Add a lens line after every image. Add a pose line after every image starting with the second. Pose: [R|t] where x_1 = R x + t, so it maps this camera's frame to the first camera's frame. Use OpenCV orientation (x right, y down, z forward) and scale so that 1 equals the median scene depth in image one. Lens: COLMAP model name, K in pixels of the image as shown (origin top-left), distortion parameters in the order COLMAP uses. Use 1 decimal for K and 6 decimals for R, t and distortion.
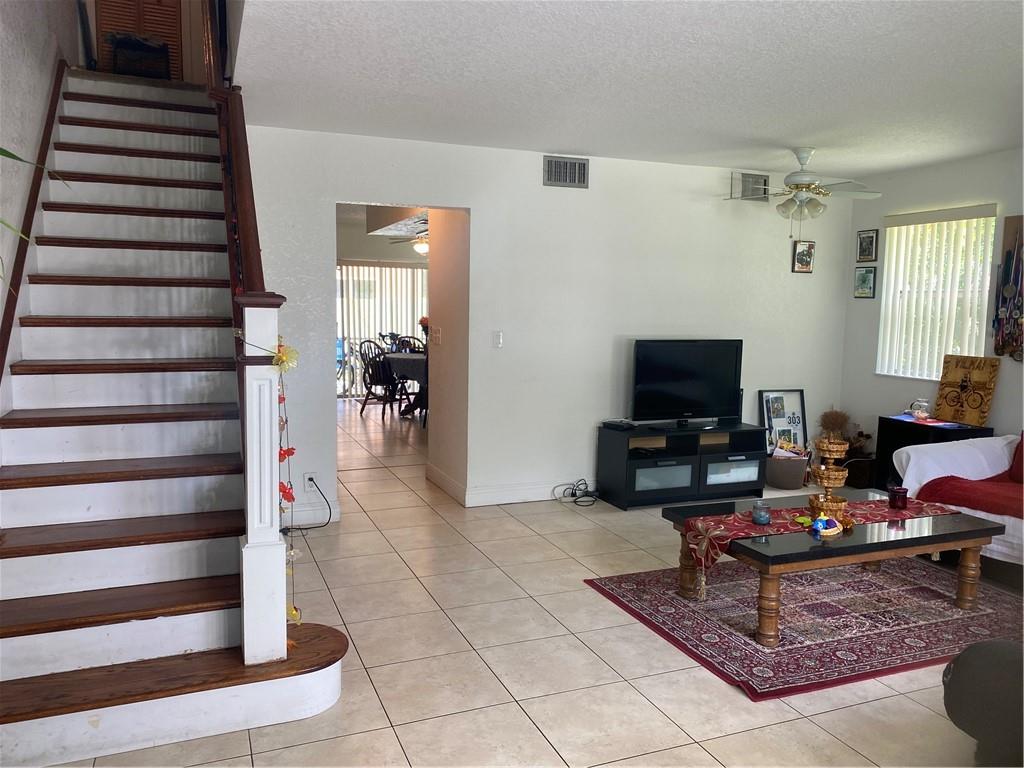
lens RADIAL K [[781.8, 0, 509.5], [0, 781.8, 386.6], [0, 0, 1]] dist [0.036334, -0.023461]
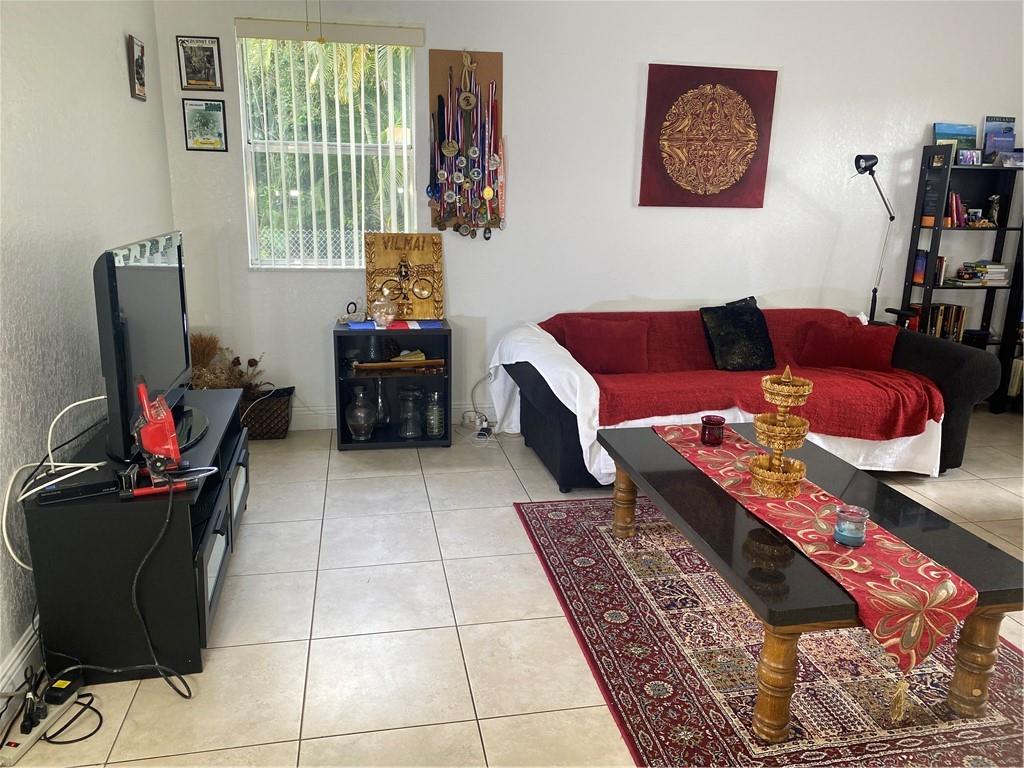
lens RADIAL K [[781.8, 0, 518.5], [0, 781.8, 383.7], [0, 0, 1]] dist [0.036334, -0.023461]
pose [[0.186738, -0.254510, 0.948870, -0.178769], [0.093084, 0.966098, 0.240812, -0.074036], [-0.977990, 0.043356, 0.204097, 0.766243]]
